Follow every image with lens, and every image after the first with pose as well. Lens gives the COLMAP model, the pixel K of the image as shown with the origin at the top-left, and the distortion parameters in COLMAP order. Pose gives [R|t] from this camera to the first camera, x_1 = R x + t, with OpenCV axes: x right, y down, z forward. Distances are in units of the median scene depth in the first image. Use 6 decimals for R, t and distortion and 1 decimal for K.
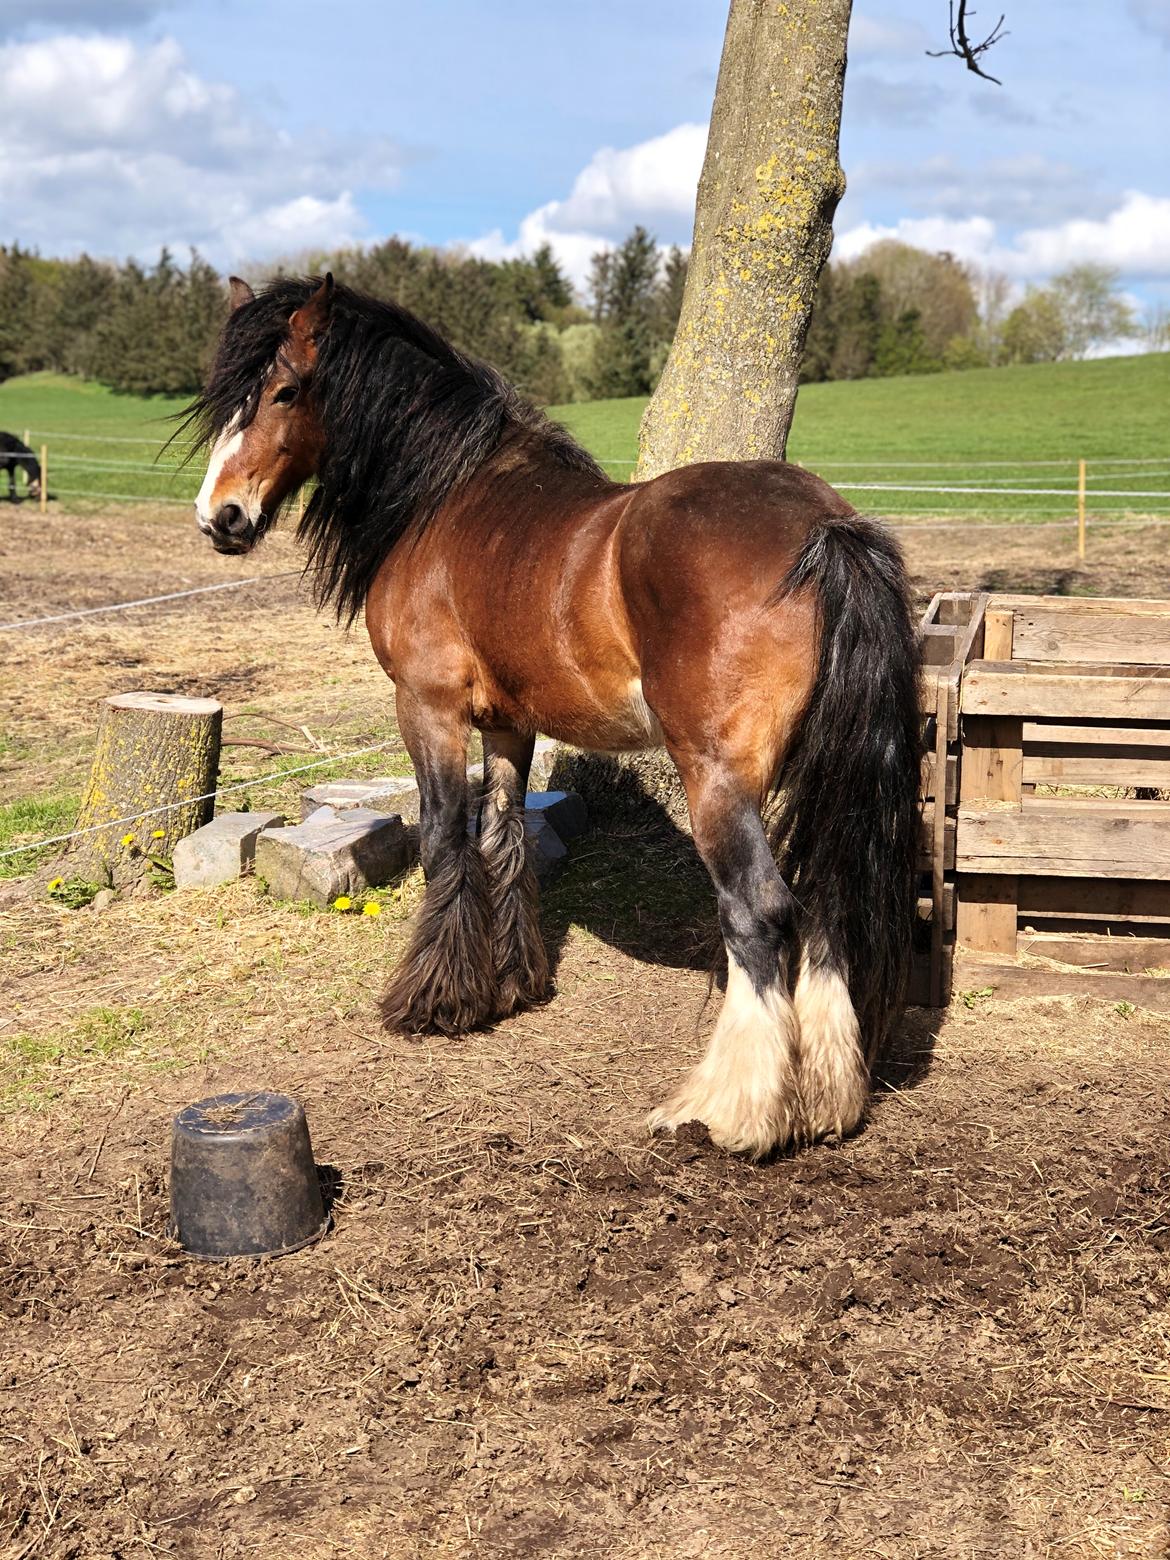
lens RADIAL K [[2539.2, 0, 601.3], [0, 2539.2, 802.8], [0, 0, 1]] dist [0.079973, 0.000000]
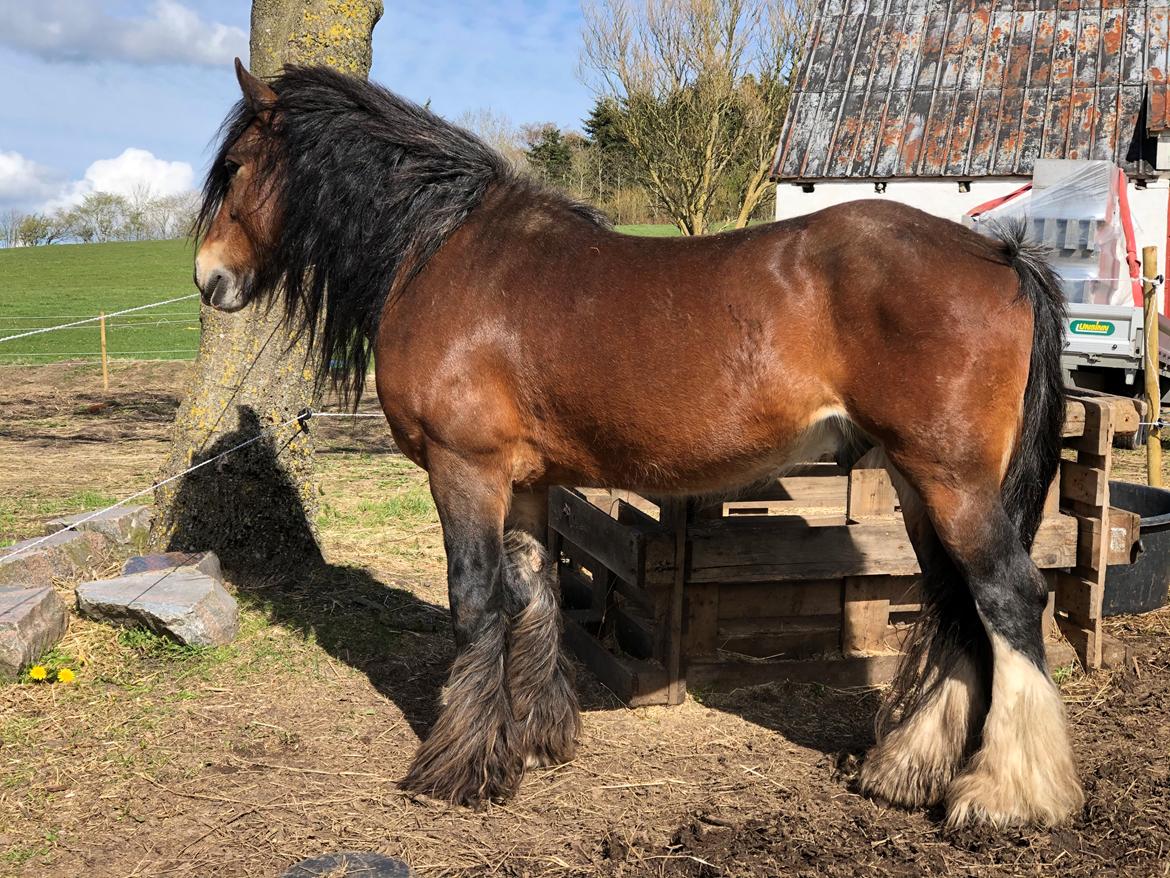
lens RADIAL K [[1904.4, 0, 593.0], [0, 1904.4, 439.8], [0, 0, 1]] dist [0.079973, 0.000000]
pose [[0.868444, -0.036225, 0.494462, -0.285006], [0.074789, 0.995486, -0.058426, 0.009464], [-0.490114, 0.087720, 0.867233, 0.253155]]
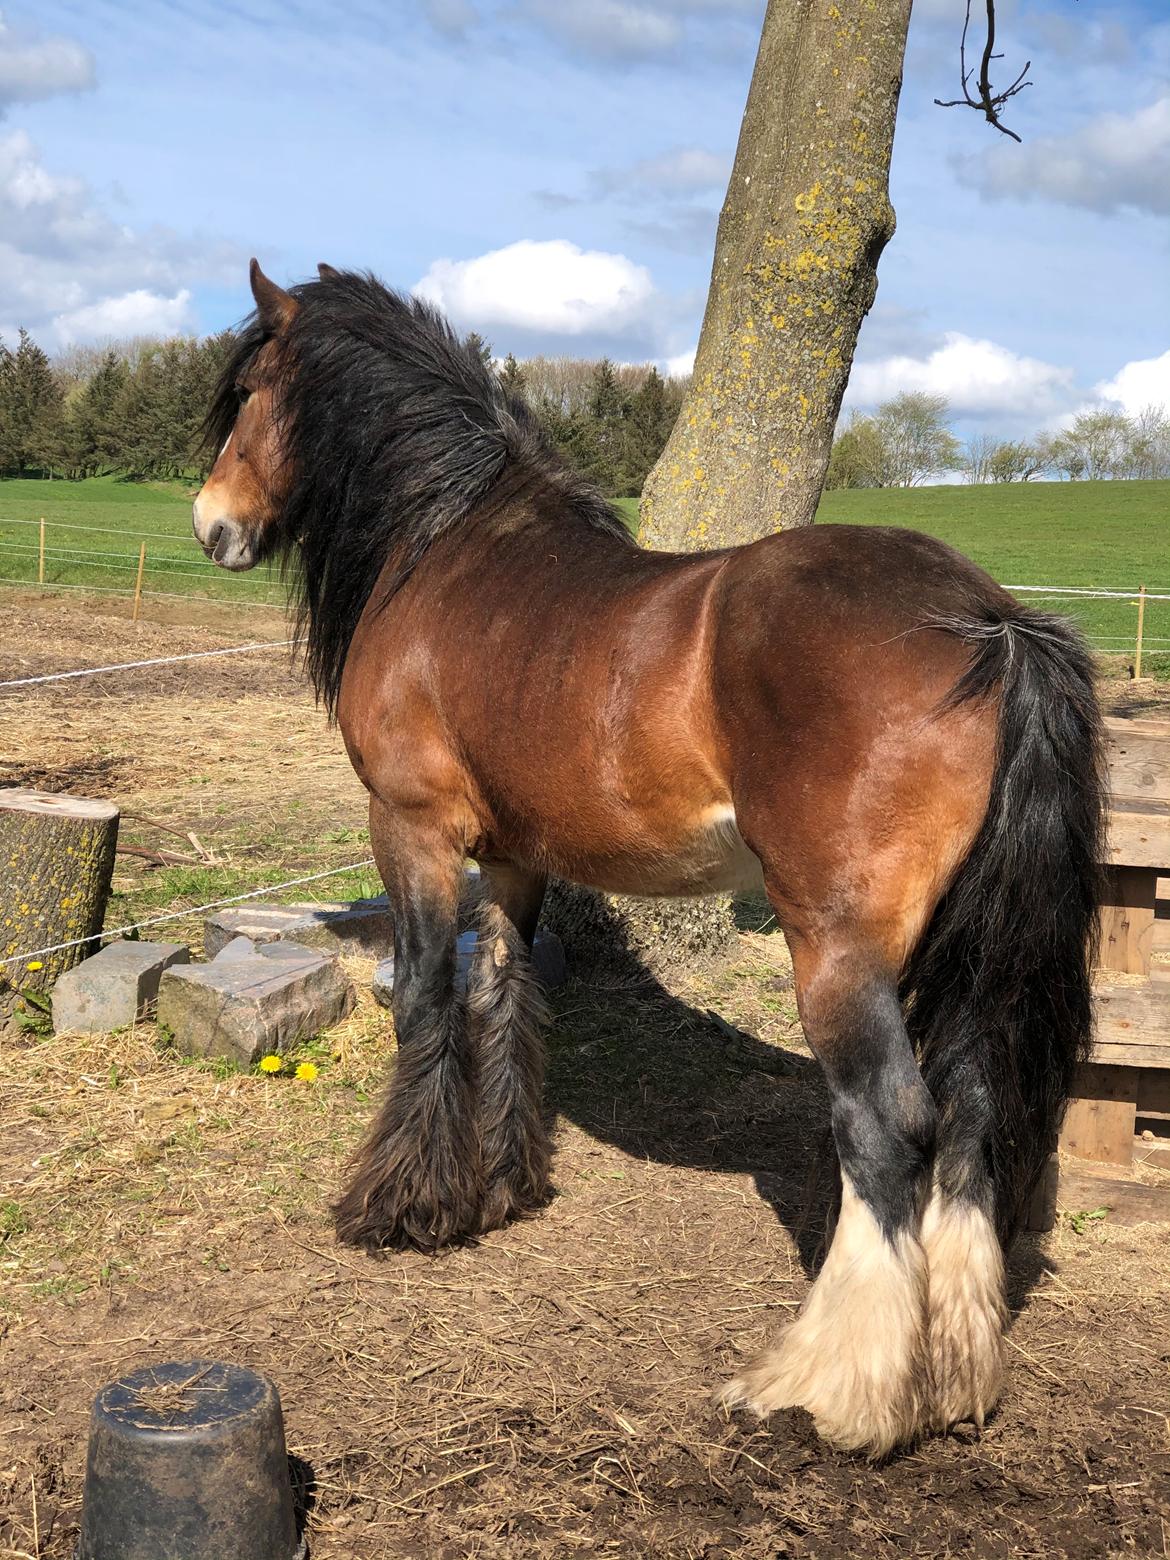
lens RADIAL K [[2539.2, 0, 598.3], [0, 2539.2, 798.0], [0, 0, 1]] dist [0.079973, 0.000000]
pose [[0.996575, 0.041143, 0.071735, -0.061512], [-0.037958, 0.998256, -0.045204, -0.012096], [-0.073470, 0.042326, 0.996399, 0.195454]]
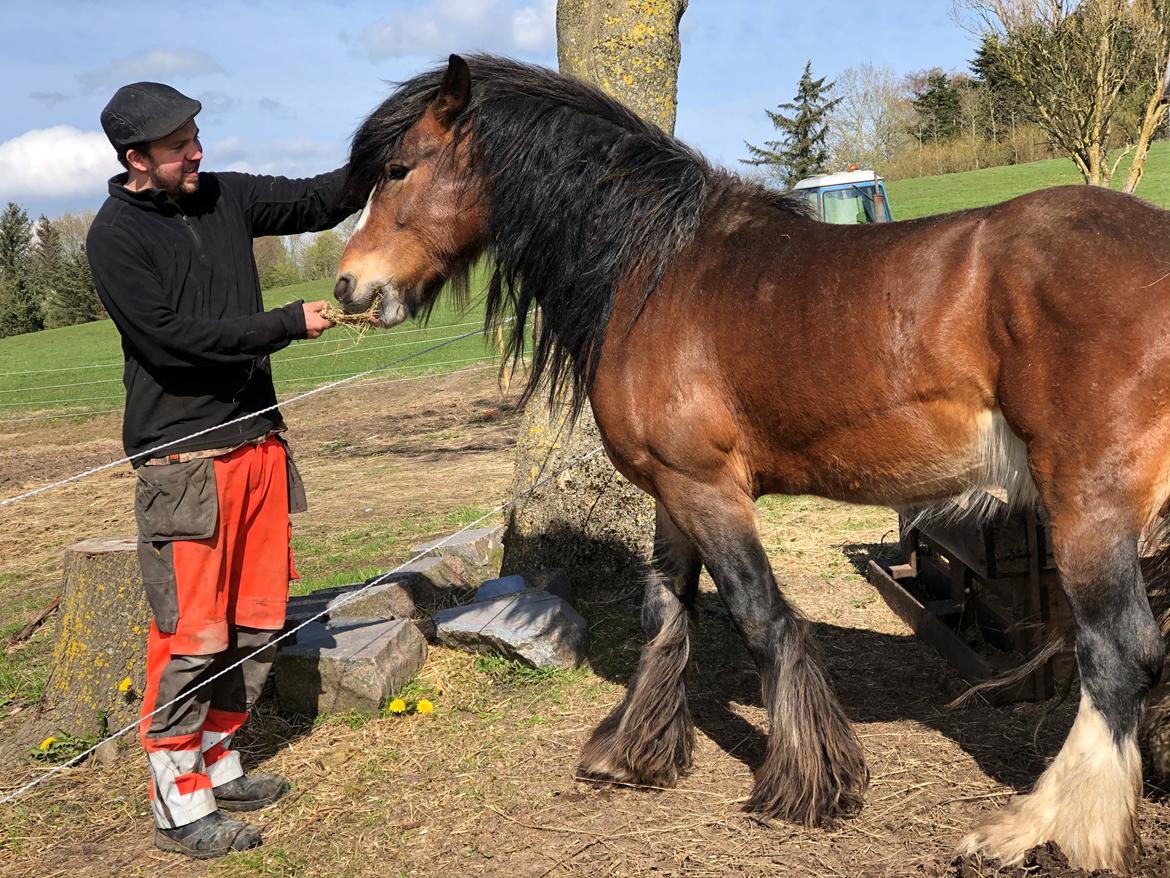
lens RADIAL K [[1904.4, 0, 592.9], [0, 1904.4, 445.7], [0, 0, 1]] dist [0.079973, 0.000000]
pose [[0.946736, -0.128937, 0.295071, -0.242702], [0.153918, 0.986076, -0.062963, -0.002358], [-0.282844, 0.105026, 0.953399, 0.259841]]
